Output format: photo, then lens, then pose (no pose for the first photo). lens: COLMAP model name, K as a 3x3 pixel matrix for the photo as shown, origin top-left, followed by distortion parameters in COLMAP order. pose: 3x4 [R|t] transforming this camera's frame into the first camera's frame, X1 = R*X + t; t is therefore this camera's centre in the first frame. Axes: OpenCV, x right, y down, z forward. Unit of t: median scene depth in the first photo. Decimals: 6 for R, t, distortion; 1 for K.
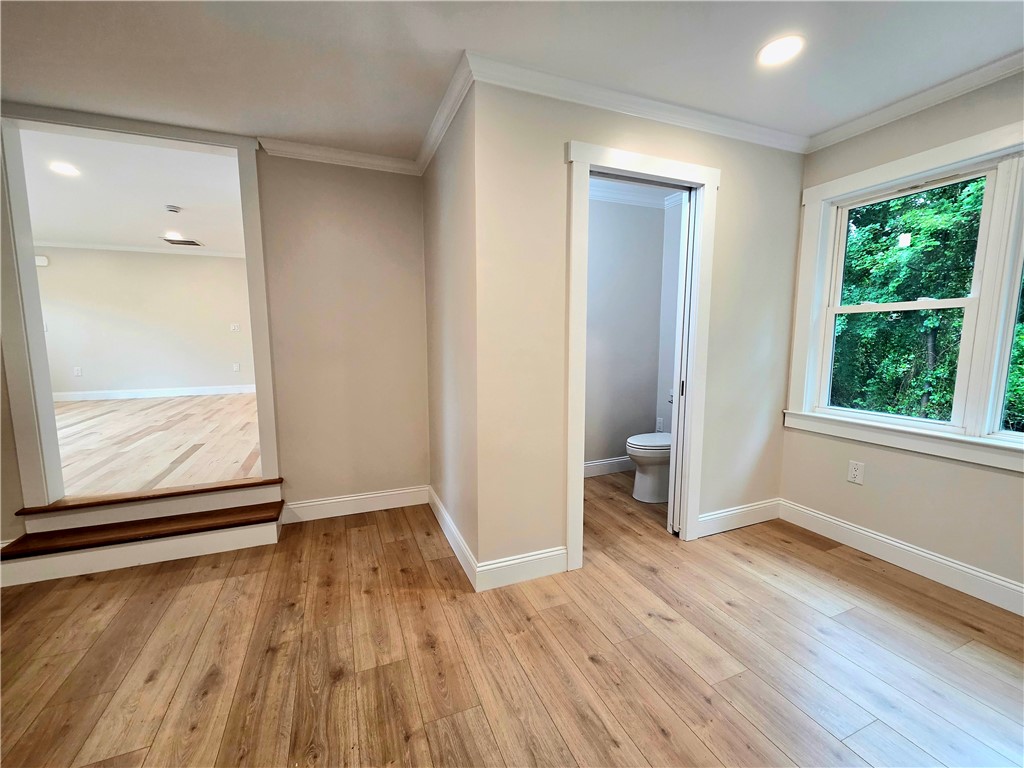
lens RADIAL K [[422.7, 0, 513.6], [0, 422.7, 384.6], [0, 0, 1]] dist [-0.000706, 0.002776]
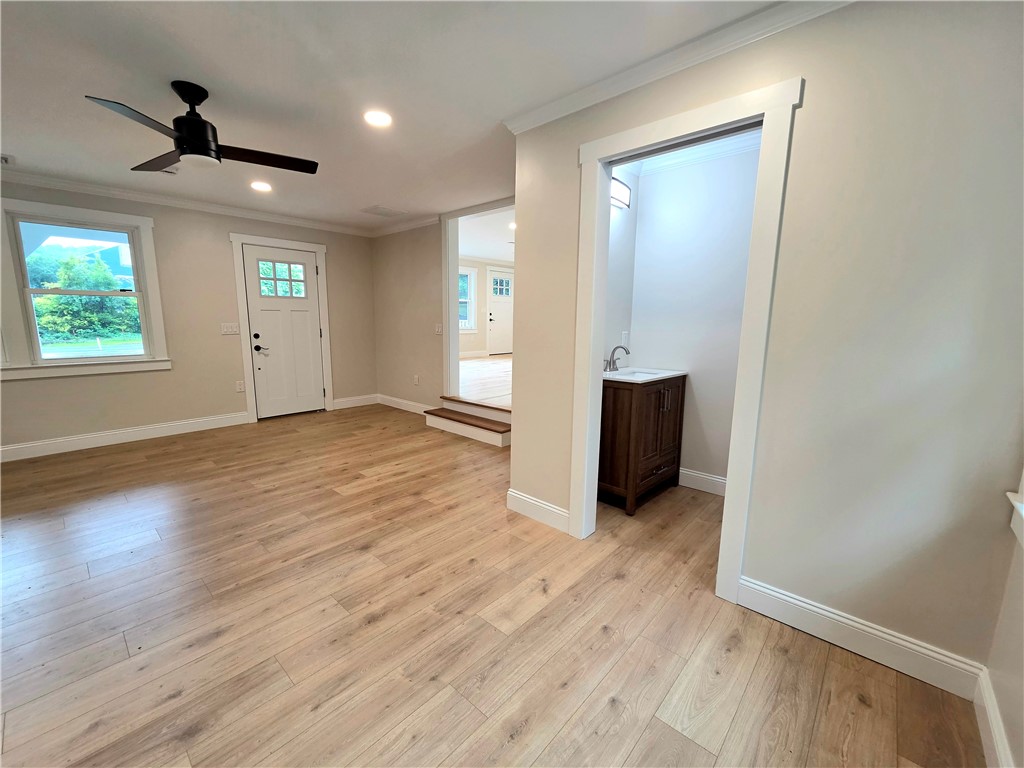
lens RADIAL K [[422.7, 0, 513.0], [0, 422.7, 385.8], [0, 0, 1]] dist [-0.000706, 0.002776]
pose [[0.426099, 0.152576, -0.891718, 1.125970], [-0.111979, 0.986991, 0.115369, -0.070150], [0.897720, 0.050695, 0.437641, 0.395121]]
